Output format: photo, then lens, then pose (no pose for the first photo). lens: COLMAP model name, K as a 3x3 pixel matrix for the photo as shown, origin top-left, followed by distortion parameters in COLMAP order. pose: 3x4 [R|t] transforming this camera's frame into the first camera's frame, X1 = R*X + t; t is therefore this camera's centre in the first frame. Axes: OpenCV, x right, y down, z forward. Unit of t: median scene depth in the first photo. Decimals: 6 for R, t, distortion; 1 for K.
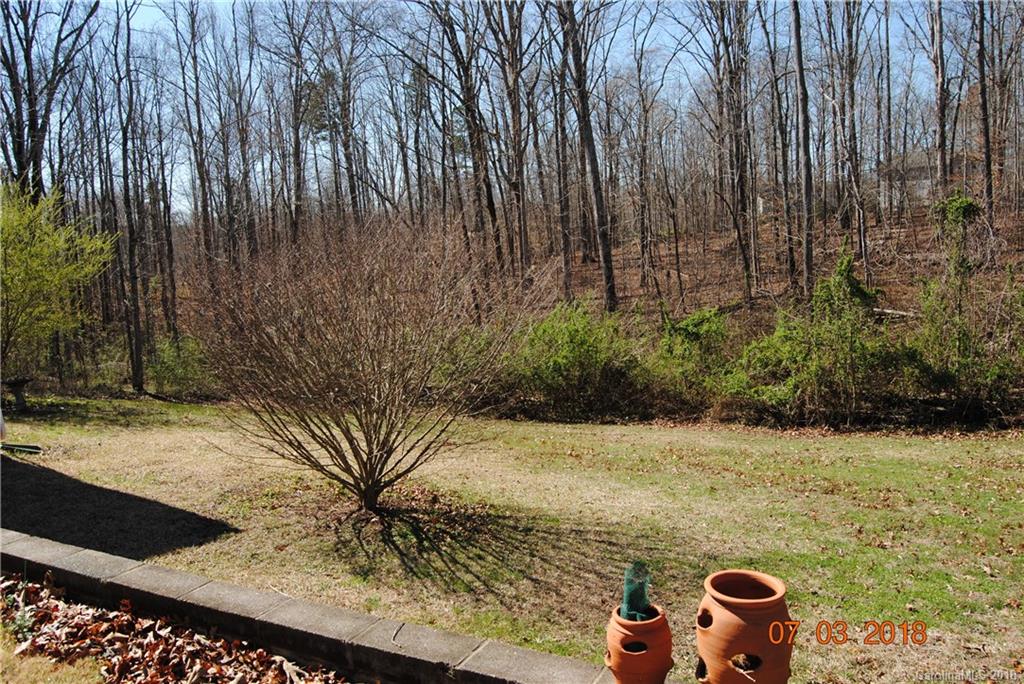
lens RADIAL K [[799.9, 0, 517.6], [0, 799.9, 347.7], [0, 0, 1]] dist [-0.116134, 0.075267]
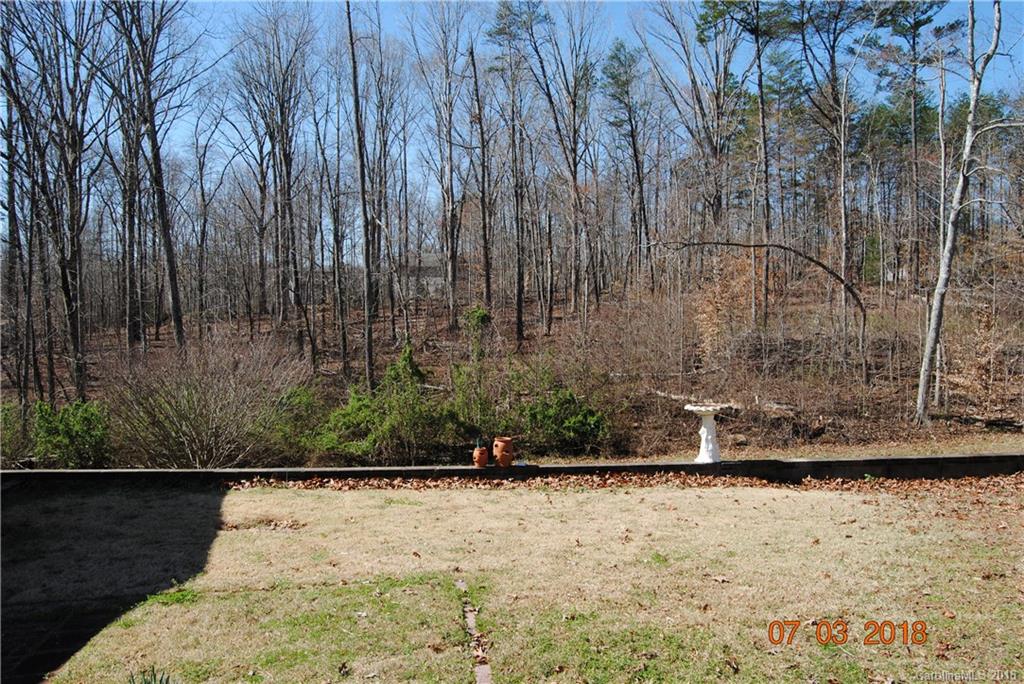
lens RADIAL K [[799.9, 0, 517.6], [0, 799.9, 347.7], [0, 0, 1]] dist [-0.116134, 0.075267]
pose [[0.825079, 0.020600, 0.564642, -0.231526], [0.034855, 0.995576, -0.087254, 0.017591], [-0.563942, 0.091673, 0.820711, -0.298507]]
